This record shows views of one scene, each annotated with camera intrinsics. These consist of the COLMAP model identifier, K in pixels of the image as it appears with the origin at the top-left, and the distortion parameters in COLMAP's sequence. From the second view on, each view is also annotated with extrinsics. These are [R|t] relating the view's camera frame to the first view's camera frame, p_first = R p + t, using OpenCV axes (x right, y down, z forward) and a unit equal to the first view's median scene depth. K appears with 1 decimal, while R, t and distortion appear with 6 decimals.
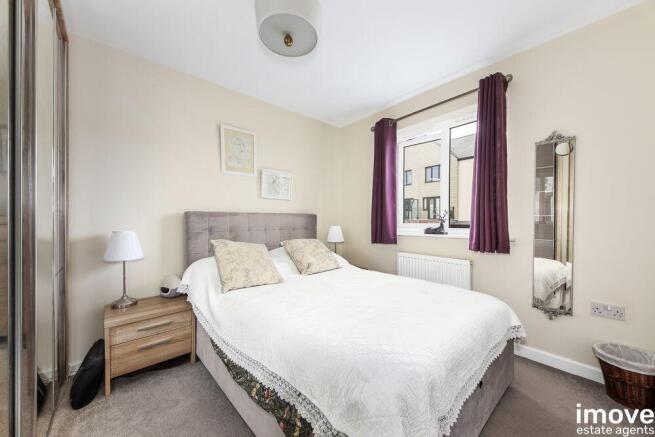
lens RADIAL K [[248.3, 0, 328.6], [0, 248.3, 223.6], [0, 0, 1]] dist [0.014957, 0.000051]
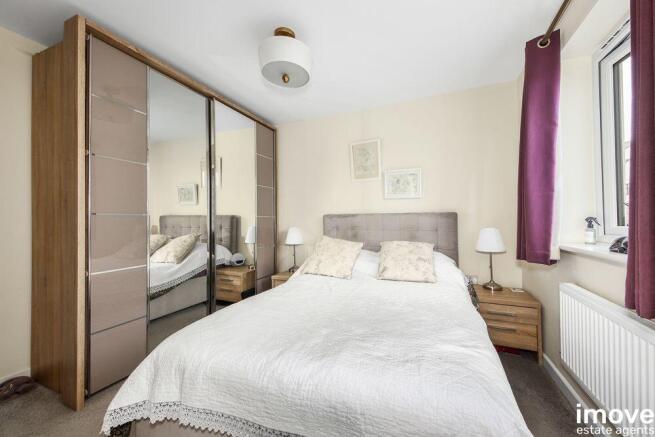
lens RADIAL K [[239.8, 0, 327.5], [0, 239.8, 218.5], [0, 0, 1]] dist [0.013971, 0.000018]
pose [[0.432891, -0.014947, -0.901322, 0.553298], [-0.006598, 0.999783, -0.019749, -0.000741], [0.901422, 0.014496, 0.432699, 0.370957]]
